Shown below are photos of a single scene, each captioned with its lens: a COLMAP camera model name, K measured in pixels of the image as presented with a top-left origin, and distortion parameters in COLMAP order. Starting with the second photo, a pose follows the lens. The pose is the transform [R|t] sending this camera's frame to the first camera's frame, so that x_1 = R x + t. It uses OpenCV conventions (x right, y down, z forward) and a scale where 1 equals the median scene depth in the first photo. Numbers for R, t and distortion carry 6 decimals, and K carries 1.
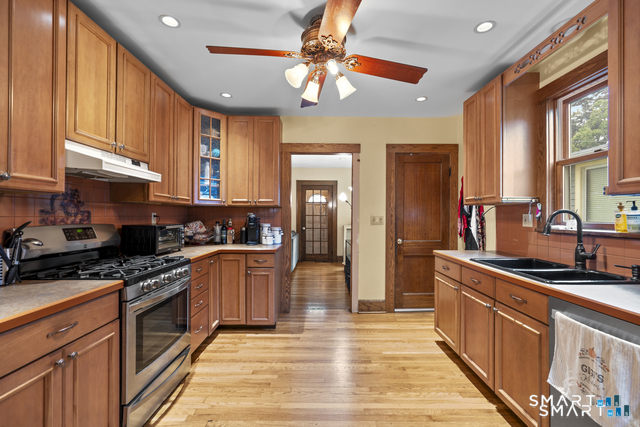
lens RADIAL K [[286.3, 0, 322.7], [0, 286.3, 214.8], [0, 0, 1]] dist [-0.003313, 0.000678]
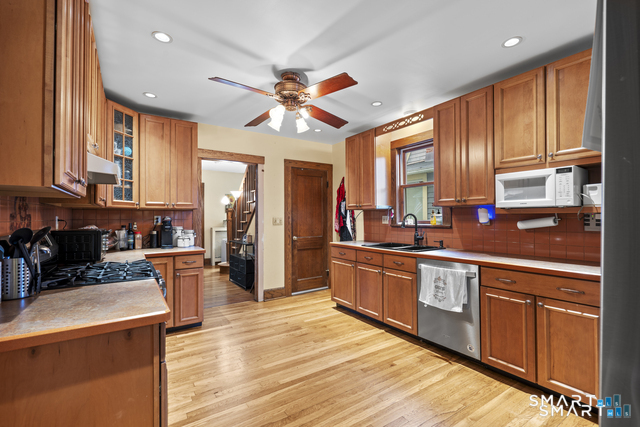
lens RADIAL K [[286.3, 0, 322.7], [0, 286.3, 214.8], [0, 0, 1]] dist [-0.003313, 0.000678]
pose [[0.835201, -0.002828, 0.549938, -0.384559], [0.006564, 0.999967, -0.004826, -0.002451], [-0.549906, 0.007641, 0.835191, -0.133587]]
